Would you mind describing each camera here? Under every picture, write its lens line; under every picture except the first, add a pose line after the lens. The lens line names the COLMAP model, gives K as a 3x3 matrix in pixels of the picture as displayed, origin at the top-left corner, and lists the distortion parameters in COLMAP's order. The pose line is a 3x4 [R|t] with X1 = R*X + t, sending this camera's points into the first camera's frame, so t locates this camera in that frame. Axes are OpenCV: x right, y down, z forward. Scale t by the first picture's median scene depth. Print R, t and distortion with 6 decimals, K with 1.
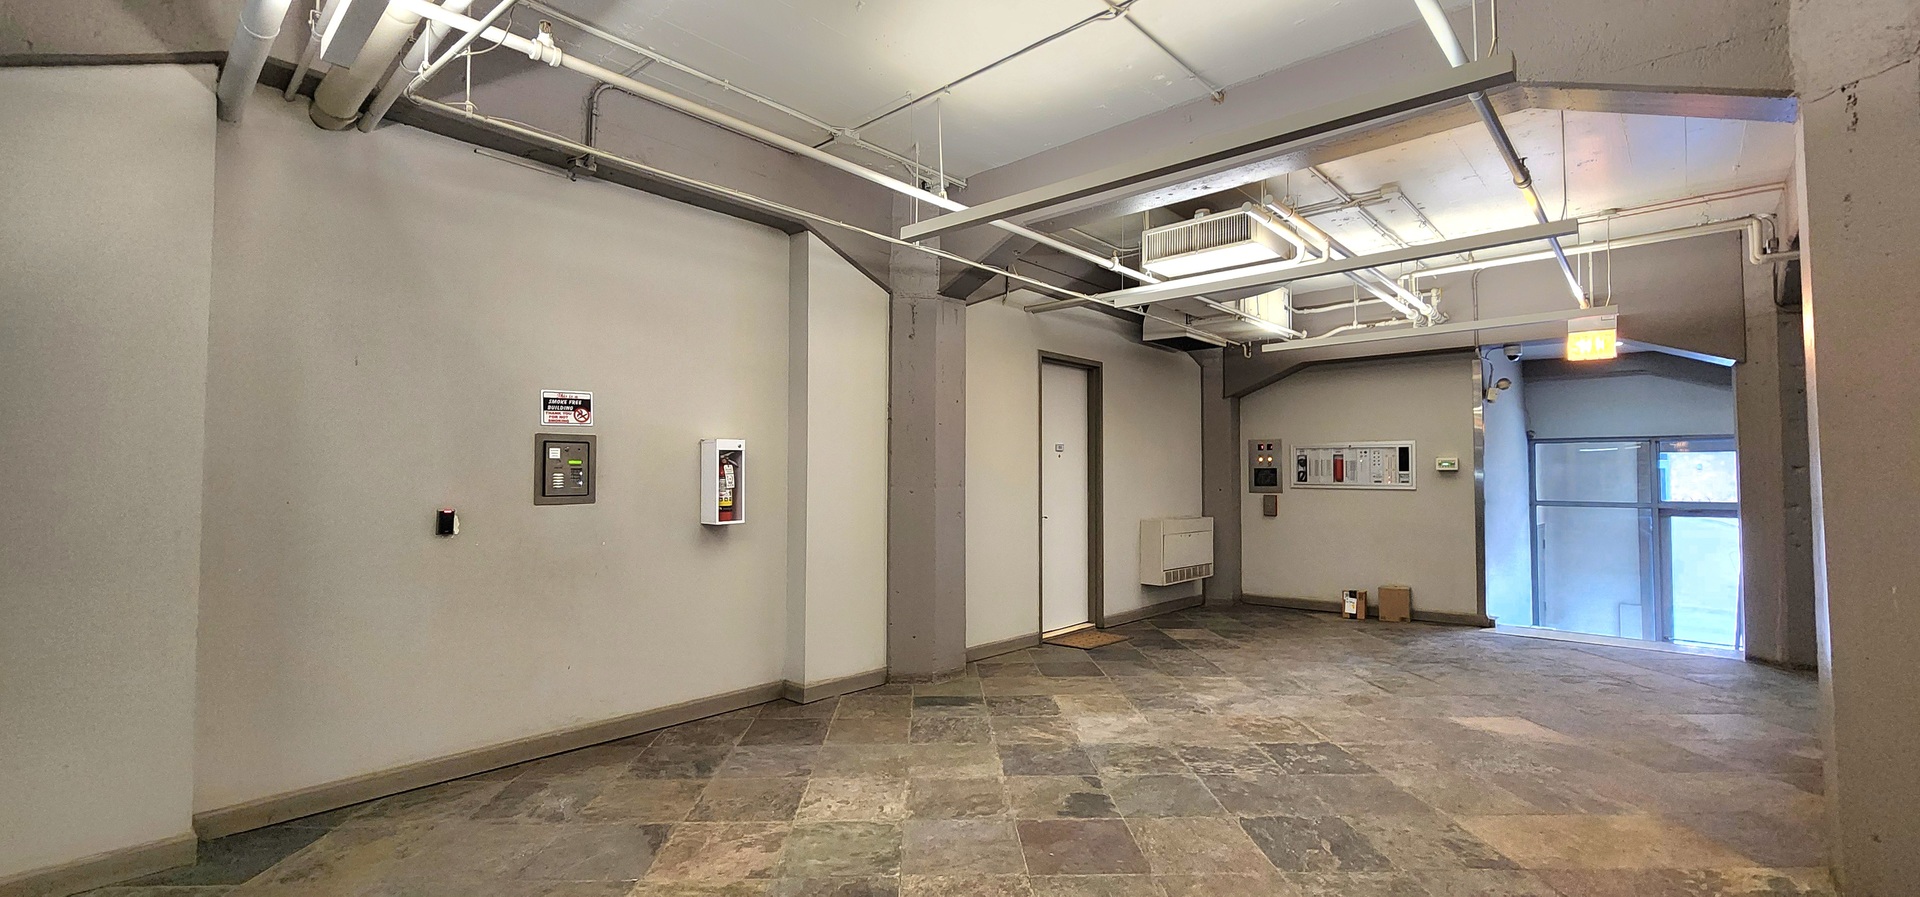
lens RADIAL K [[790.4, 0, 950.4], [0, 790.4, 450.9], [0, 0, 1]] dist [0.001685, -0.000920]
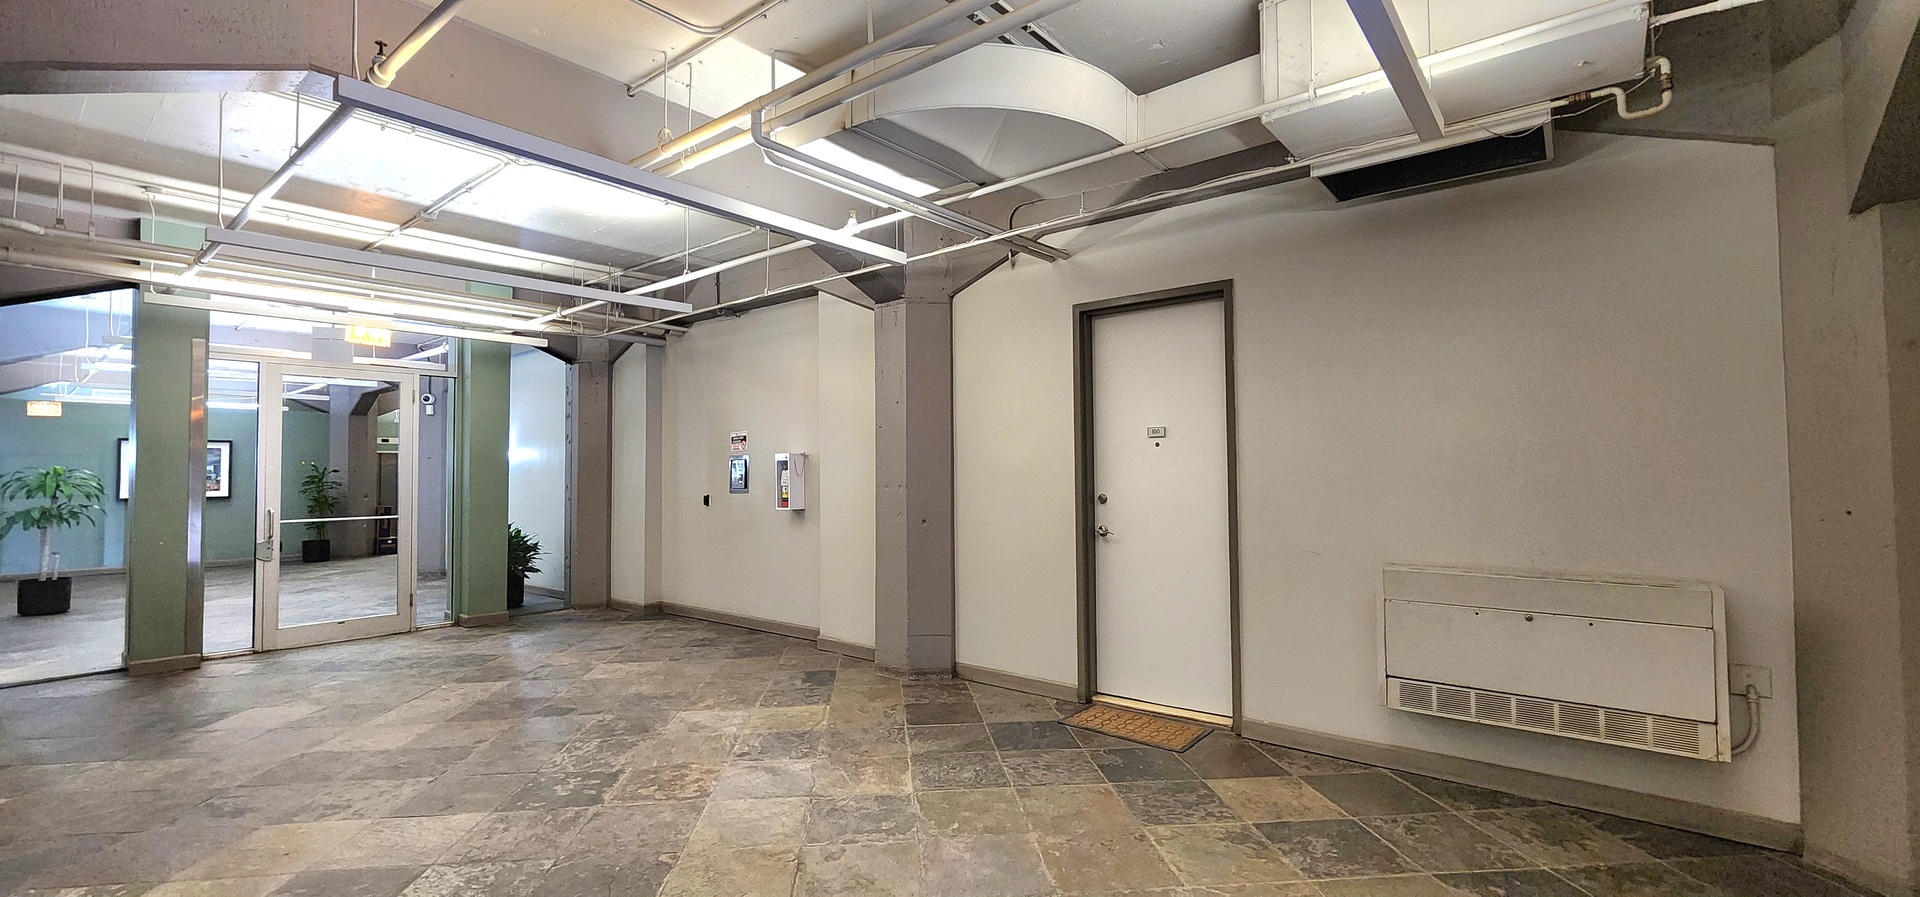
lens RADIAL K [[790.4, 0, 958.6], [0, 790.4, 450.6], [0, 0, 1]] dist [0.001685, -0.000920]
pose [[0.061717, -0.032477, -0.997565, 1.258115], [0.039634, 0.998762, -0.030064, 0.039062], [0.997306, -0.037682, 0.062928, 1.258340]]
